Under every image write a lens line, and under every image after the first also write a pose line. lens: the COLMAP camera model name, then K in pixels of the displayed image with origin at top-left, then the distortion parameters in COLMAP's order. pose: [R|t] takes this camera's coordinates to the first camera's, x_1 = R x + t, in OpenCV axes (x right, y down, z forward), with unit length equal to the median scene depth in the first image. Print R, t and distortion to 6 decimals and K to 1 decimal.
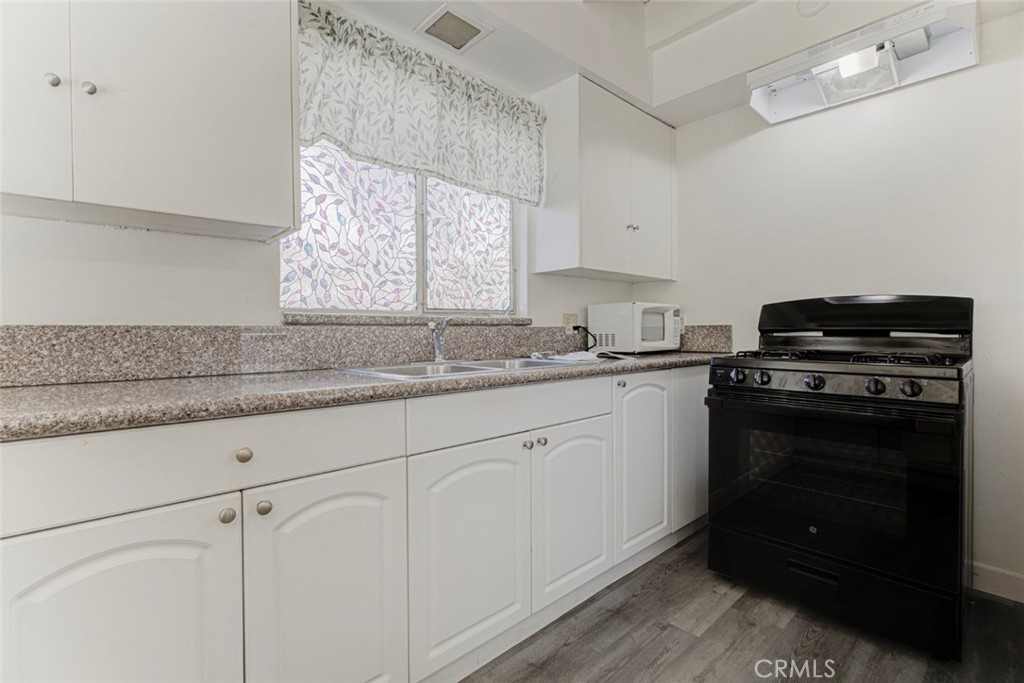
lens RADIAL K [[473.9, 0, 516.0], [0, 473.9, 332.9], [0, 0, 1]] dist [-0.008043, -0.000971]
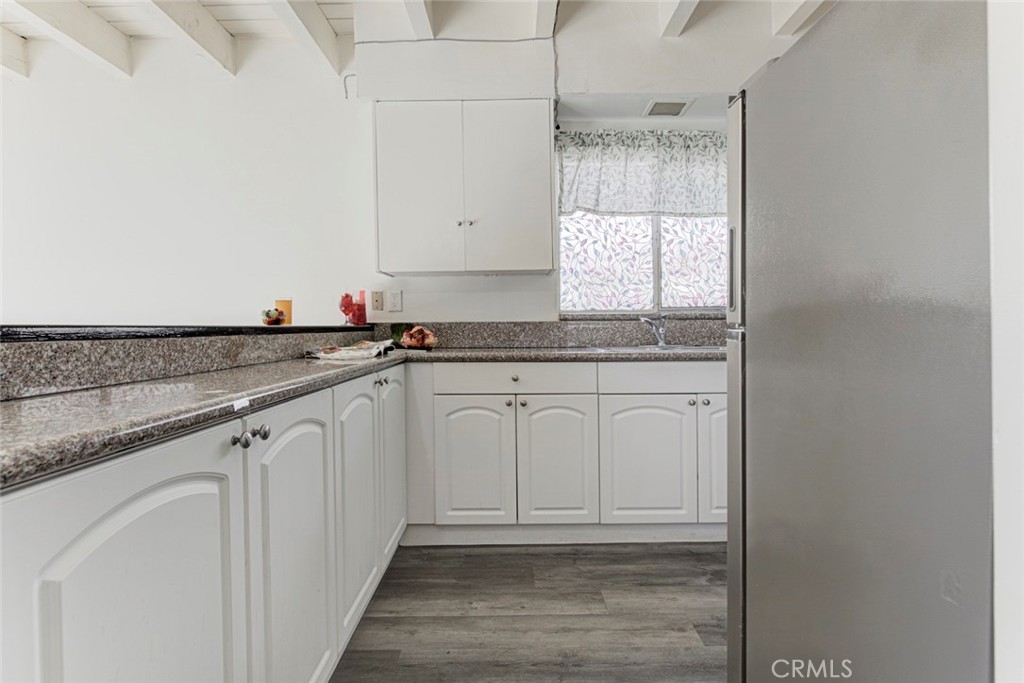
lens RADIAL K [[473.9, 0, 509.9], [0, 473.9, 339.3], [0, 0, 1]] dist [-0.008043, -0.000971]
pose [[0.740319, 0.020085, -0.671955, 0.485905], [0.001308, 0.999509, 0.031317, -0.002753], [0.672254, -0.024064, 0.739929, -0.369083]]
